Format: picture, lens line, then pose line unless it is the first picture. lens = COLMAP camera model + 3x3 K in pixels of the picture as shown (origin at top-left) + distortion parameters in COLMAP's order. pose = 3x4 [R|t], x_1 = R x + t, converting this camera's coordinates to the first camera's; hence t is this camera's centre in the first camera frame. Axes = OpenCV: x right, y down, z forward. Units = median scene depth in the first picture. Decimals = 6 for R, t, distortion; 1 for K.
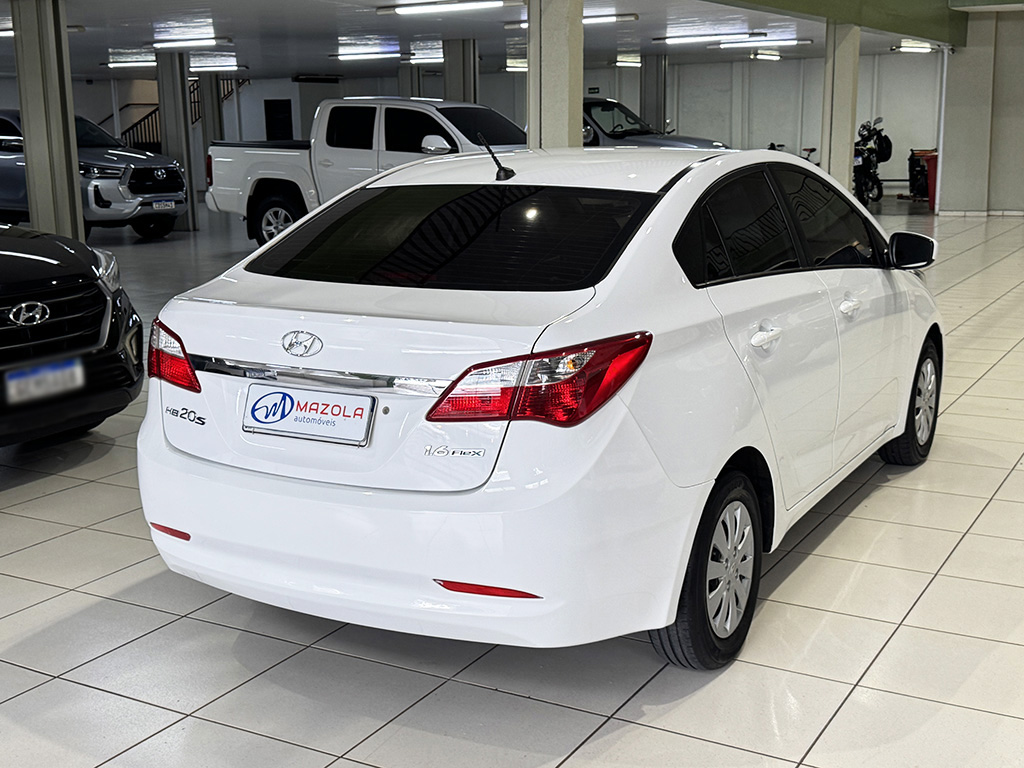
lens RADIAL K [[1268.1, 0, 512.0], [0, 1268.1, 384.0], [0, 0, 1]] dist [0.210056, -0.516670]
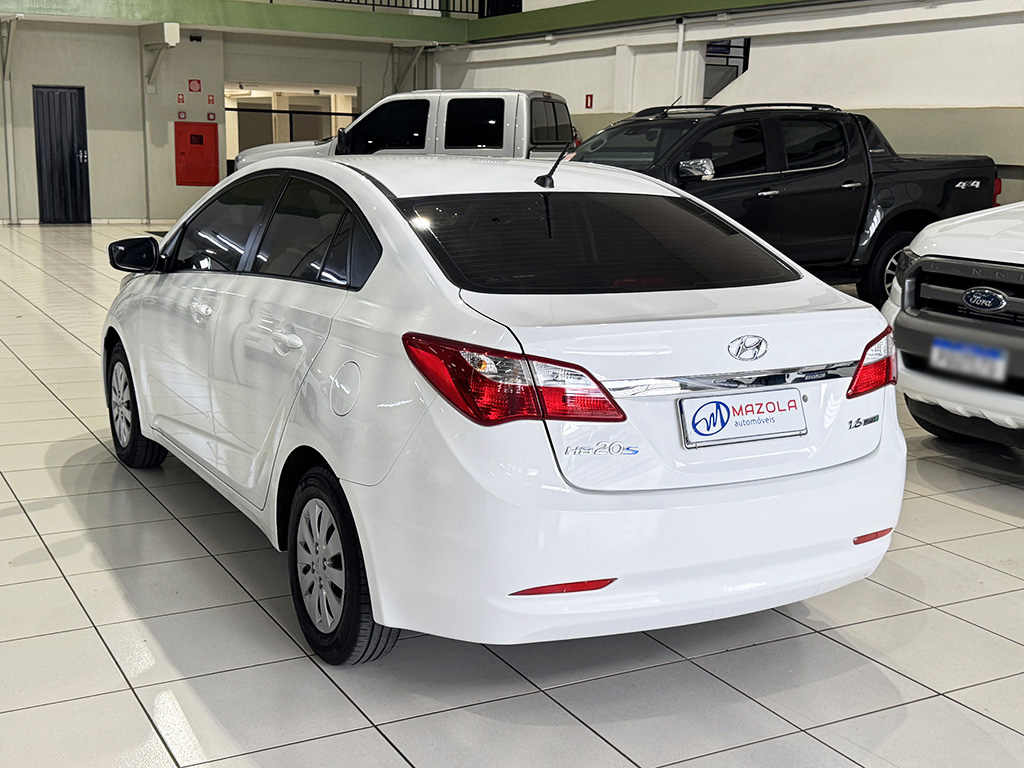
lens RADIAL K [[1268.1, 0, 512.0], [0, 1268.1, 384.0], [0, 0, 1]] dist [0.210056, -0.516670]
pose [[0.516584, -0.136867, 0.845227, -1.083911], [0.141894, 0.987177, 0.073130, -0.100469], [-0.844397, 0.082155, 0.529380, 0.598346]]
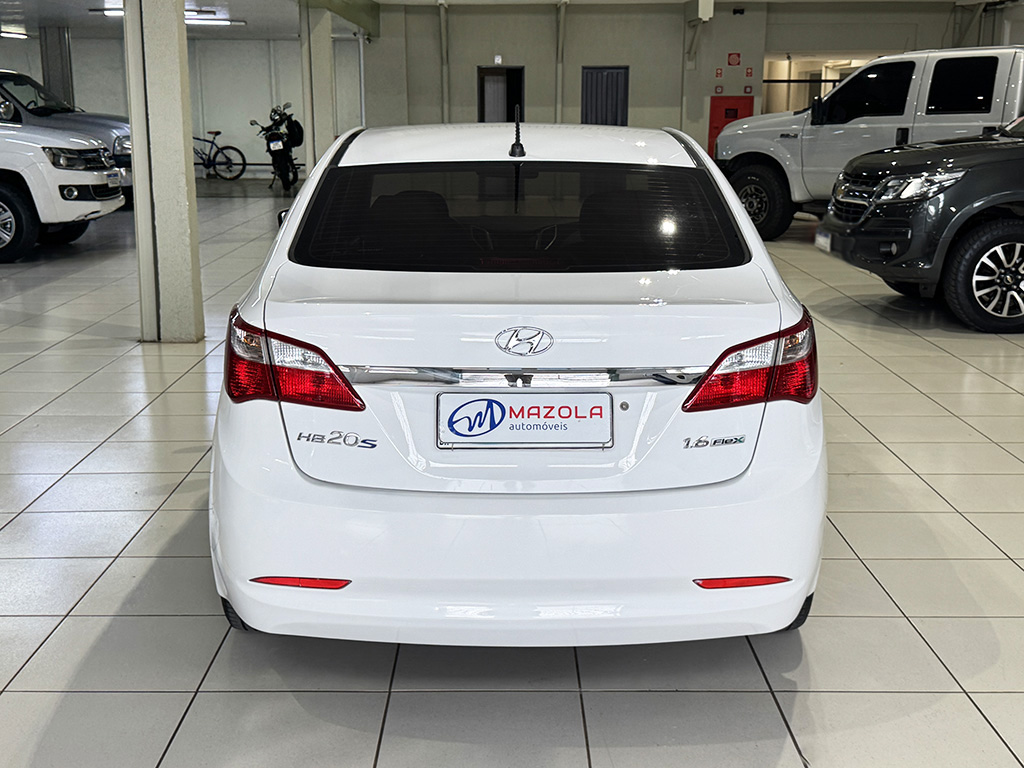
lens RADIAL K [[1268.1, 0, 512.0], [0, 1268.1, 384.0], [0, 0, 1]] dist [0.210056, -0.516670]
pose [[0.864743, -0.092761, 0.493573, -0.585307], [0.087154, 0.995600, 0.034417, -0.031746], [-0.494594, 0.013255, 0.869023, 0.231580]]
